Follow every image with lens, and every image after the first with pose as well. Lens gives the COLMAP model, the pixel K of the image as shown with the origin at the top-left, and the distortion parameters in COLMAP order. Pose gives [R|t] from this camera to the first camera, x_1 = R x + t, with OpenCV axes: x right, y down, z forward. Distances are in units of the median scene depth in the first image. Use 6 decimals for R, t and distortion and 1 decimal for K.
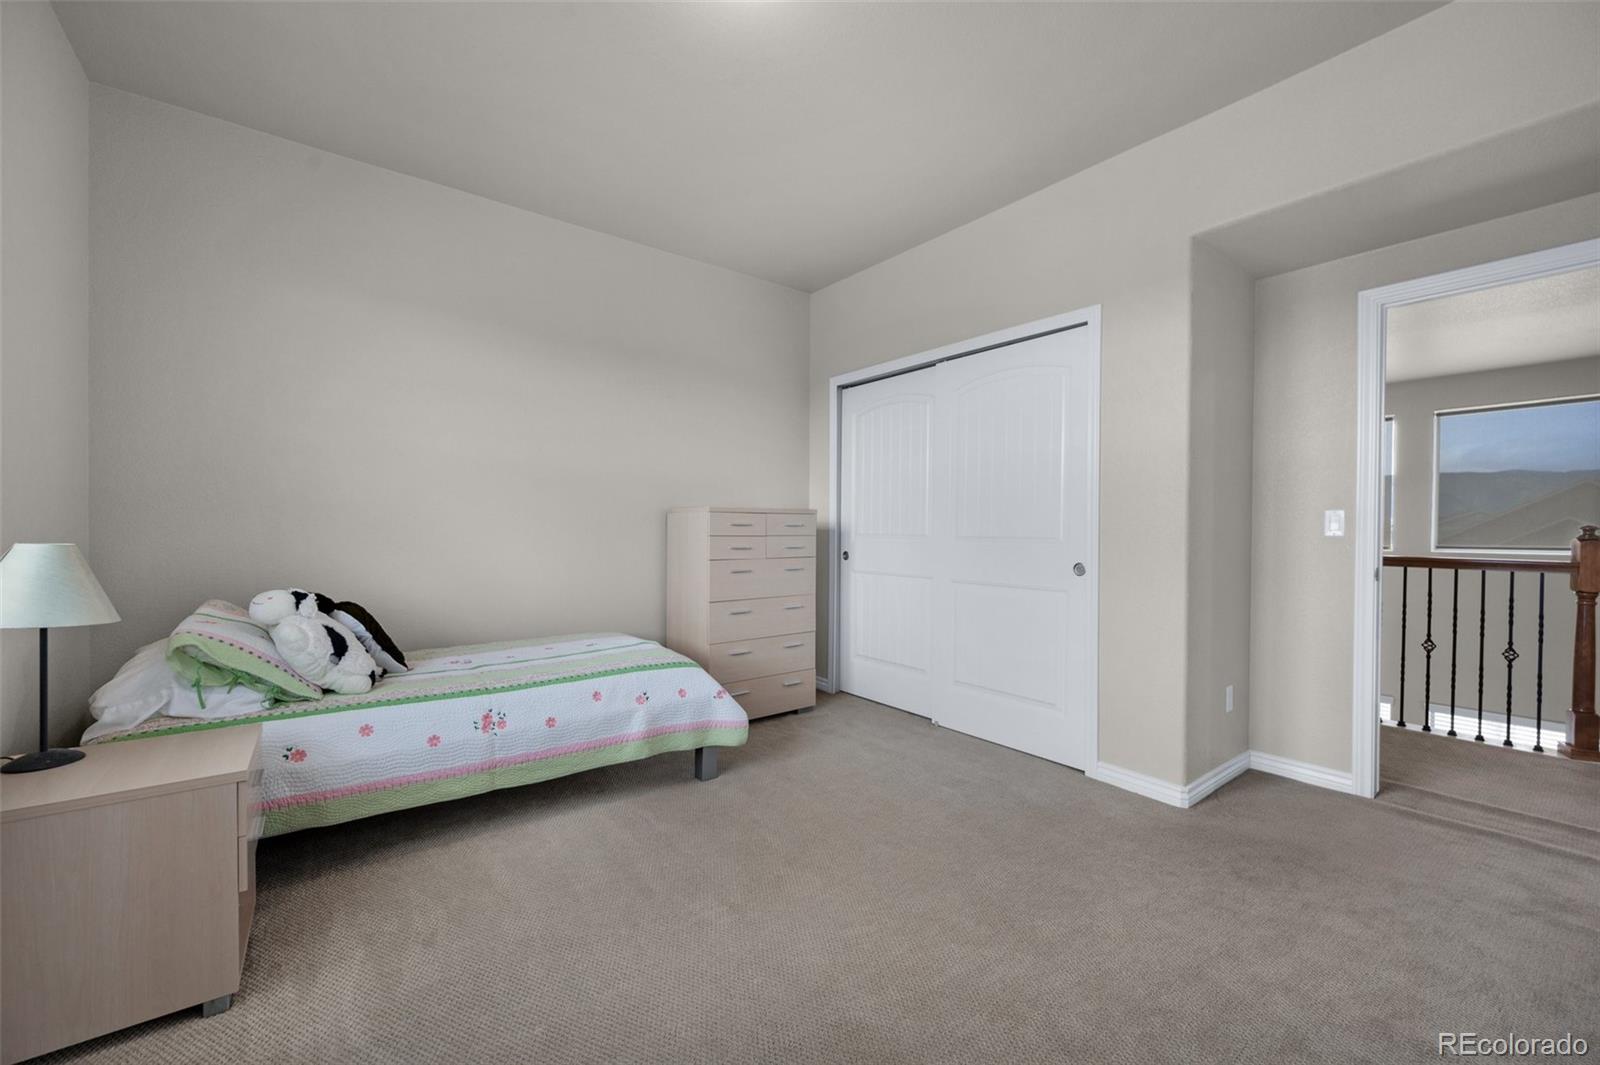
lens RADIAL K [[639.5, 0, 798.3], [0, 639.5, 533.7], [0, 0, 1]] dist [-0.000432, -0.000134]
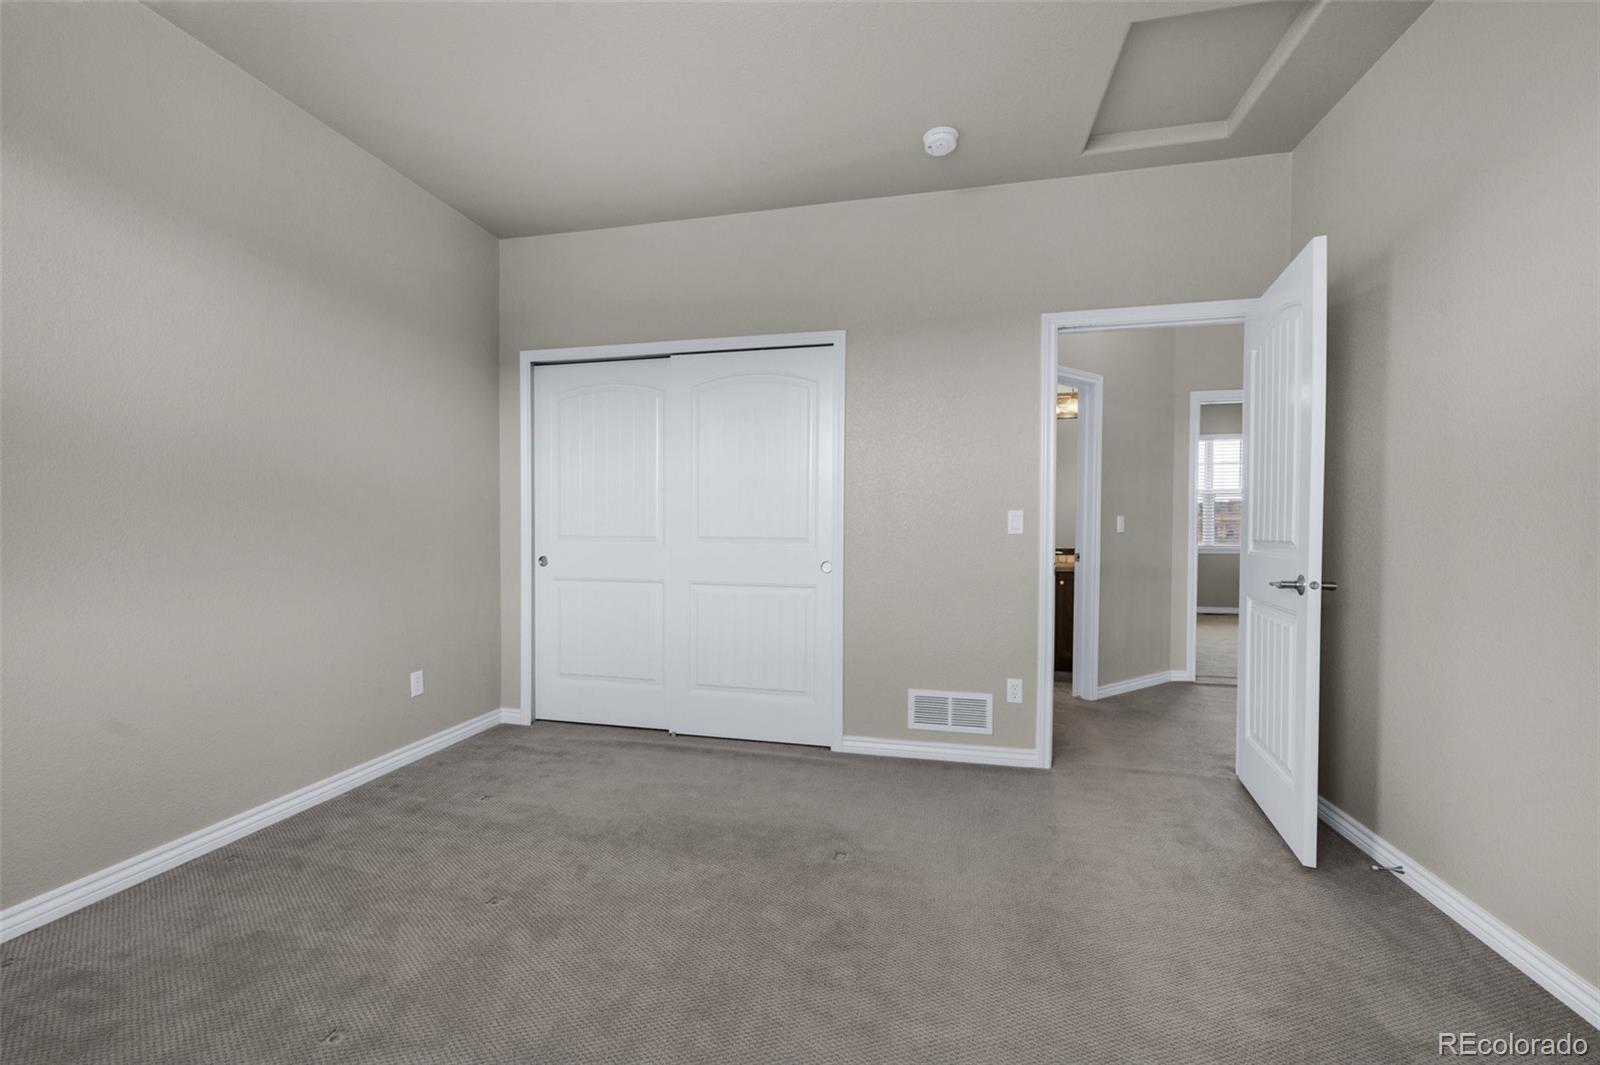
lens RADIAL K [[557.7, 0, 806.8], [0, 557.7, 527.3], [0, 0, 1]] dist [-0.002116, -0.000025]
pose [[0.752502, -0.003599, 0.658581, -0.187927], [0.009892, 0.999934, -0.005839, -0.004136], [-0.658516, 0.010908, 0.752488, 0.250719]]
